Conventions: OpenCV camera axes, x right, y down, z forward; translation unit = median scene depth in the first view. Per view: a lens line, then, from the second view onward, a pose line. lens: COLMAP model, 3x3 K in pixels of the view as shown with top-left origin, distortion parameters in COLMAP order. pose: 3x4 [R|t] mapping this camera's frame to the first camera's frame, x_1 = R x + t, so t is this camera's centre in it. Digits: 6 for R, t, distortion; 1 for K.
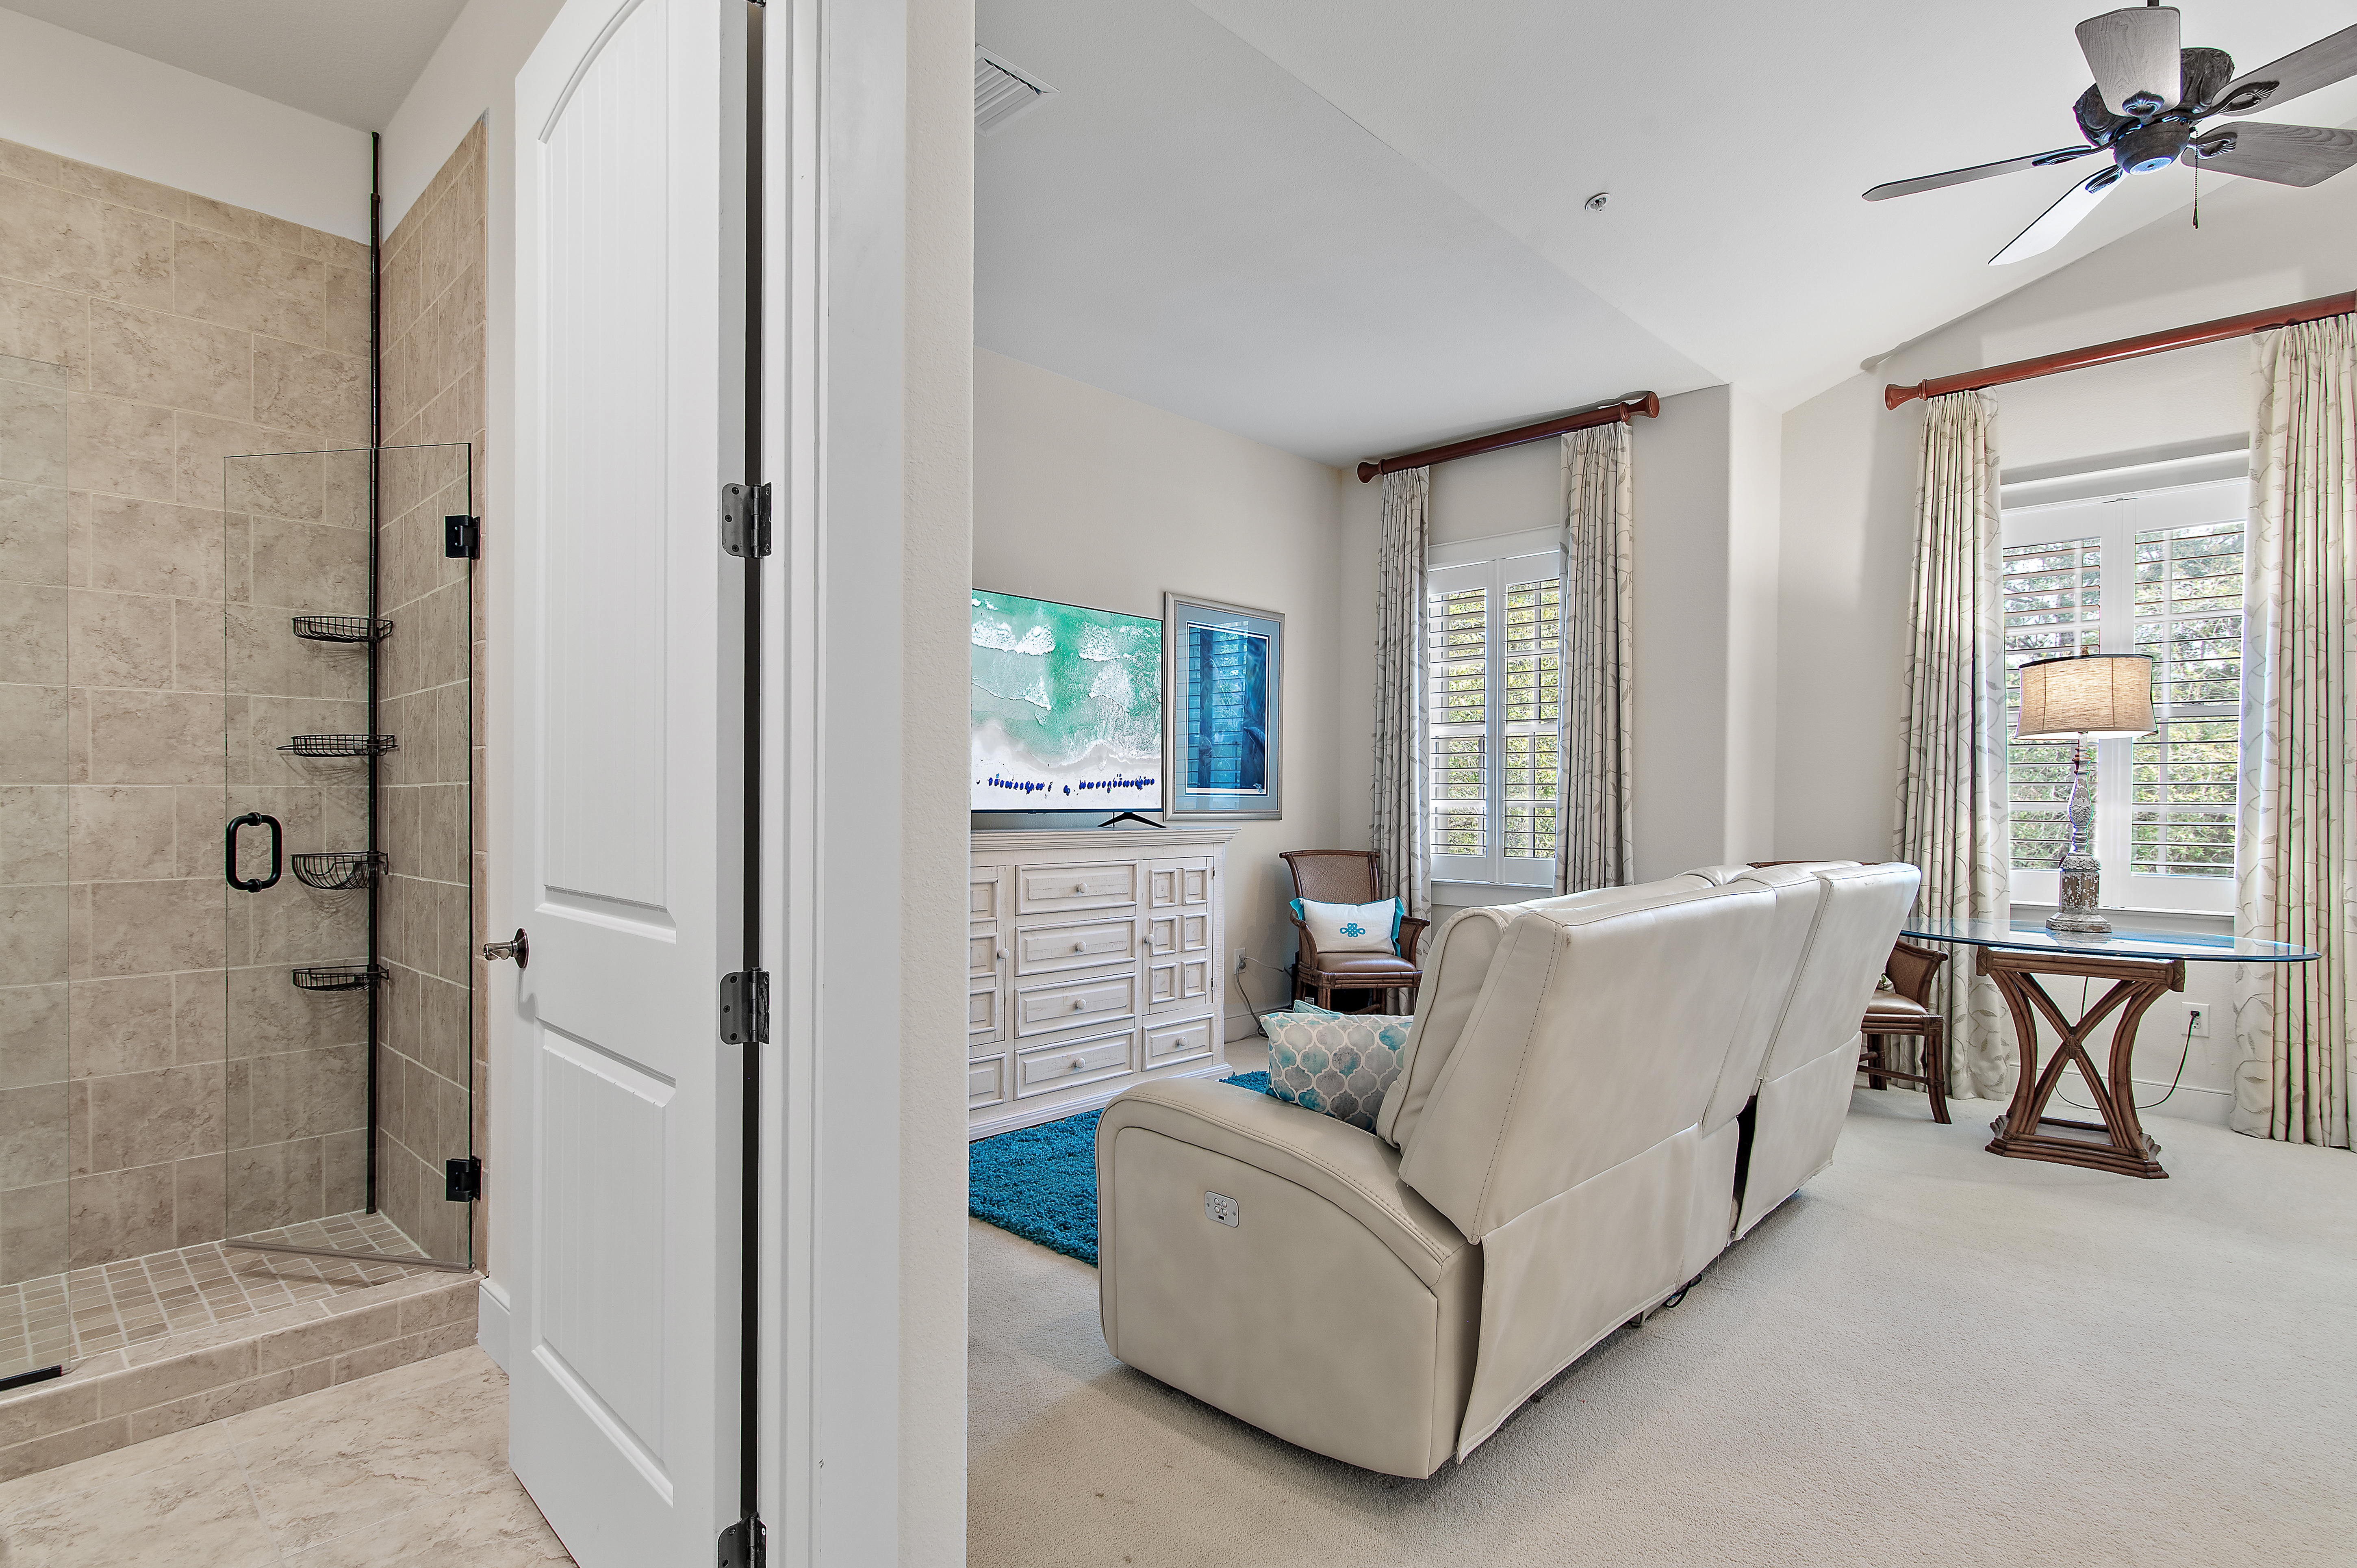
lens RADIAL K [[1170.6, 0, 1173.4], [0, 1170.6, 778.9], [0, 0, 1]] dist [0.005769, 0.000079]
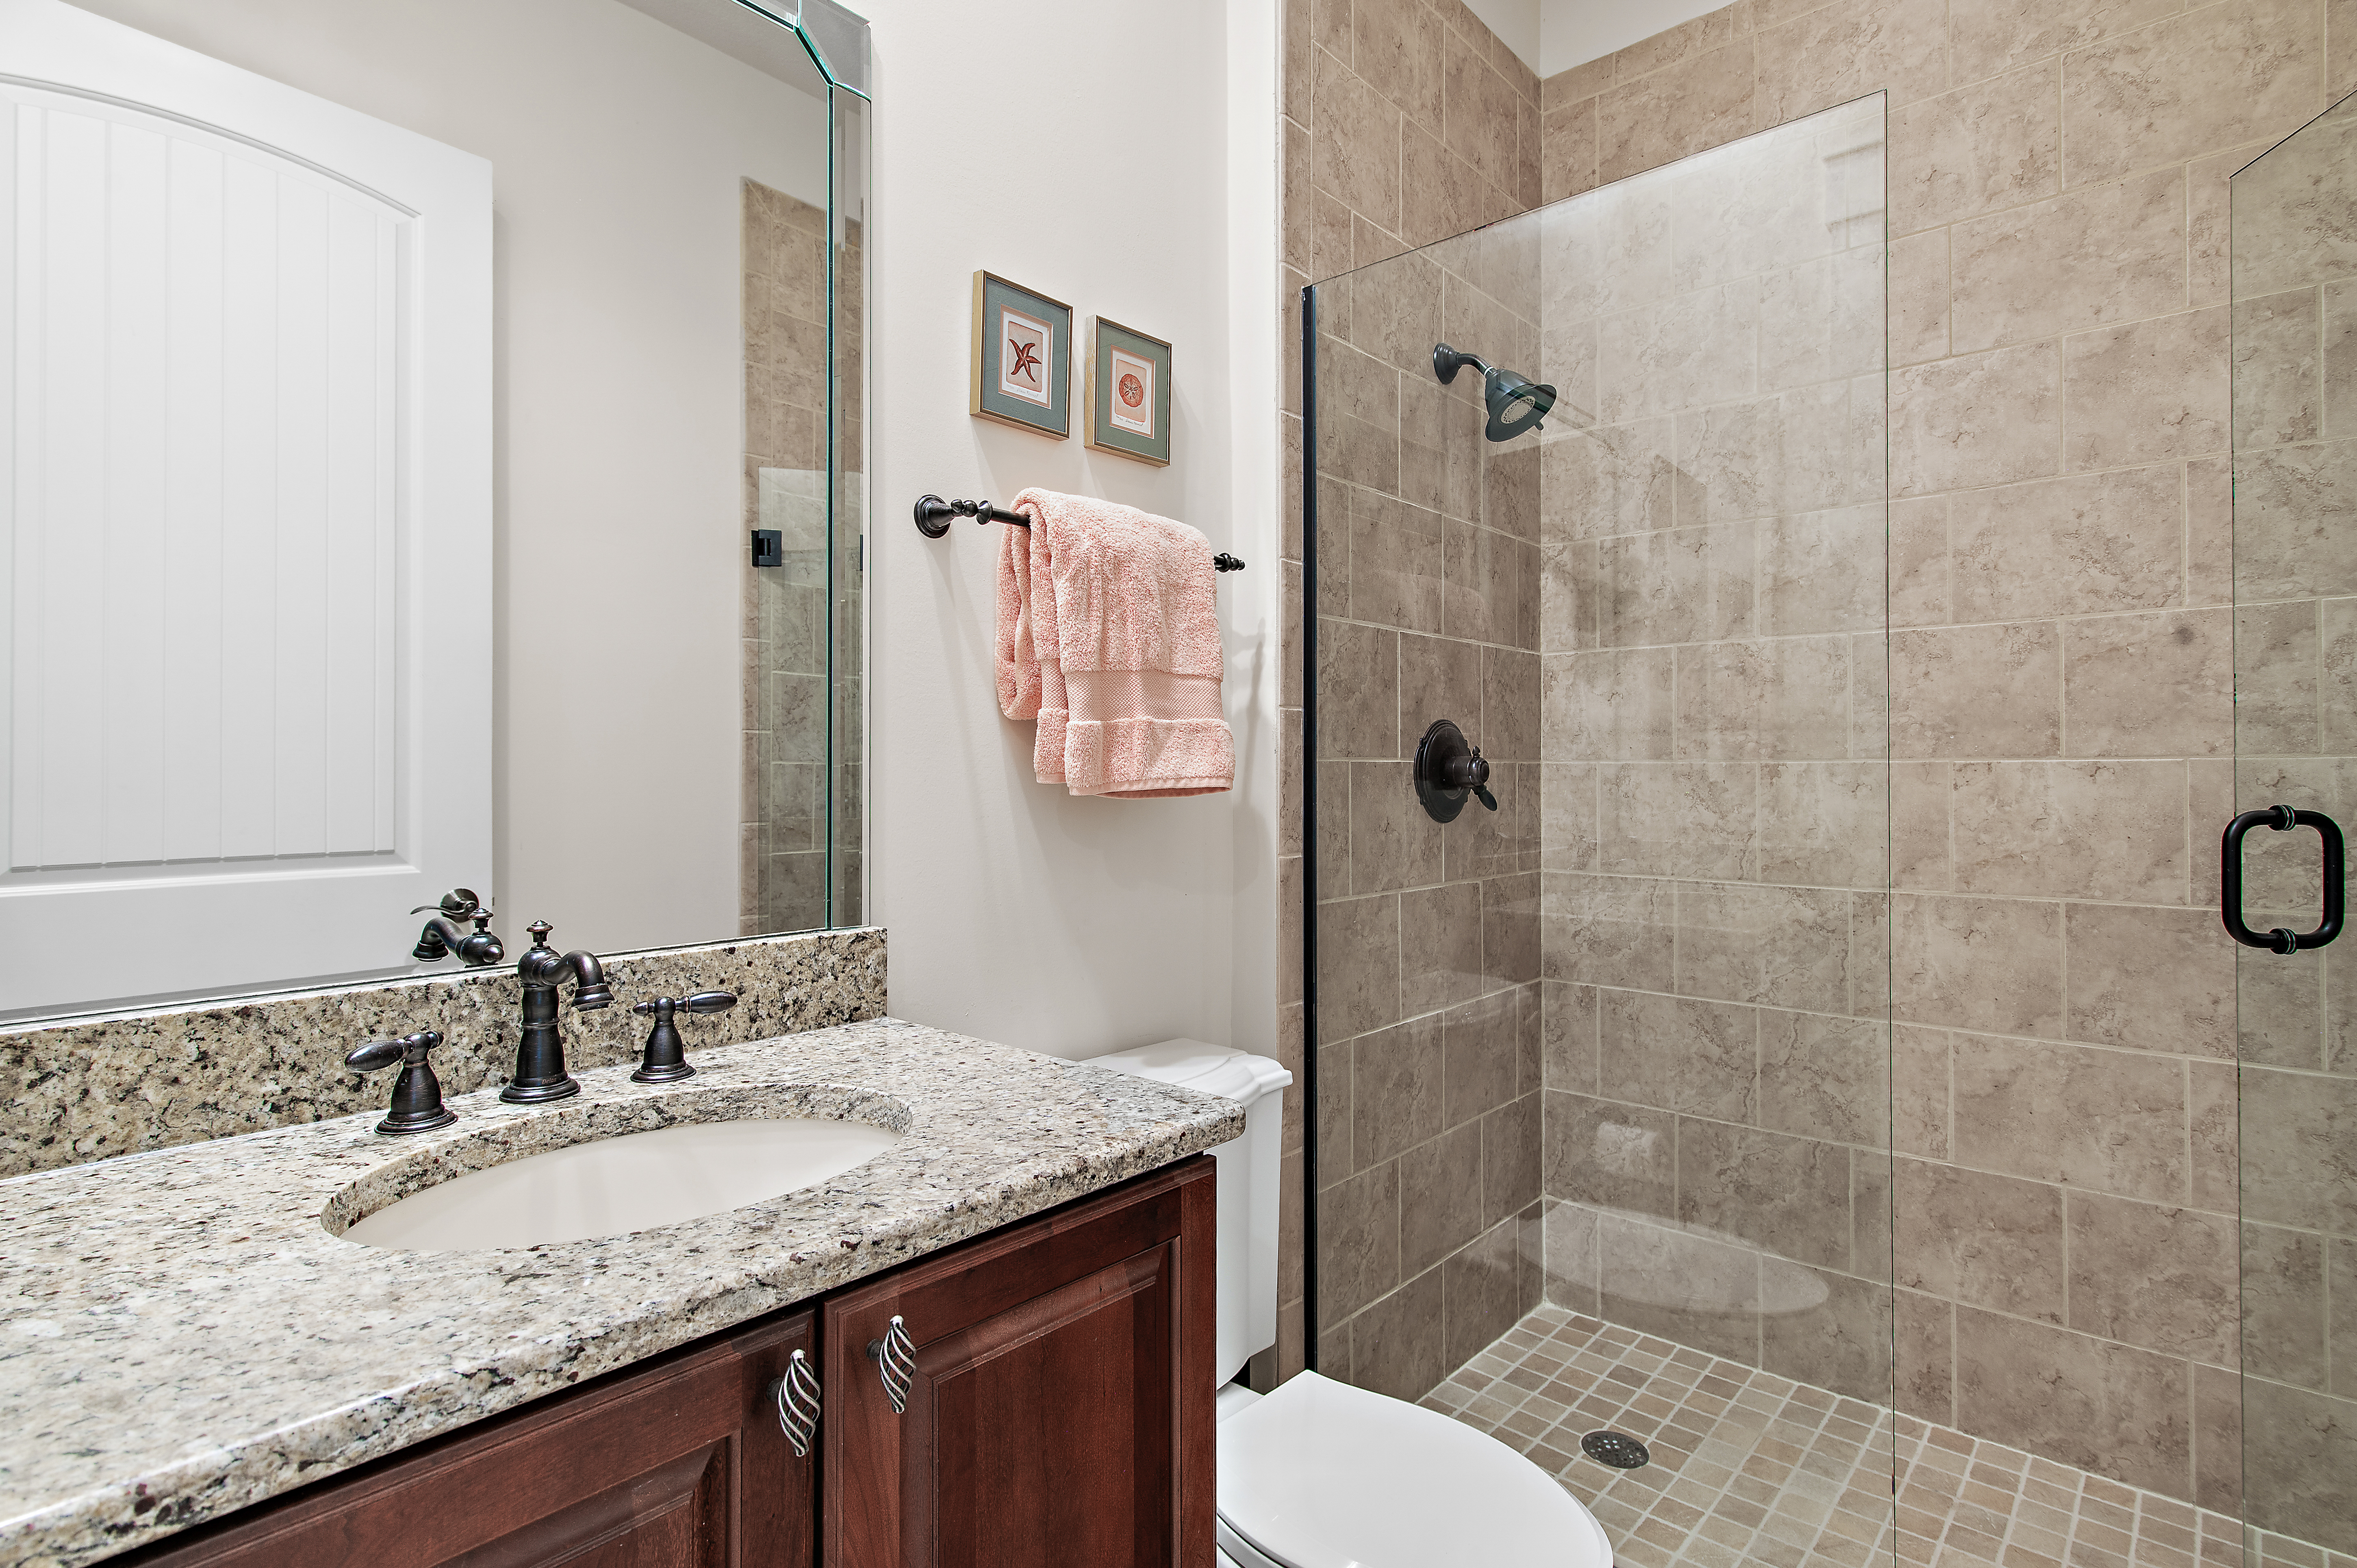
lens RADIAL K [[1170.6, 0, 1173.4], [0, 1170.6, 778.9], [0, 0, 1]] dist [0.005769, 0.000079]
pose [[0.037081, 0.000300, -0.999312, -0.249863], [0.015224, 0.999884, 0.000865, 0.007974], [0.999196, -0.015246, 0.037072, 0.449422]]
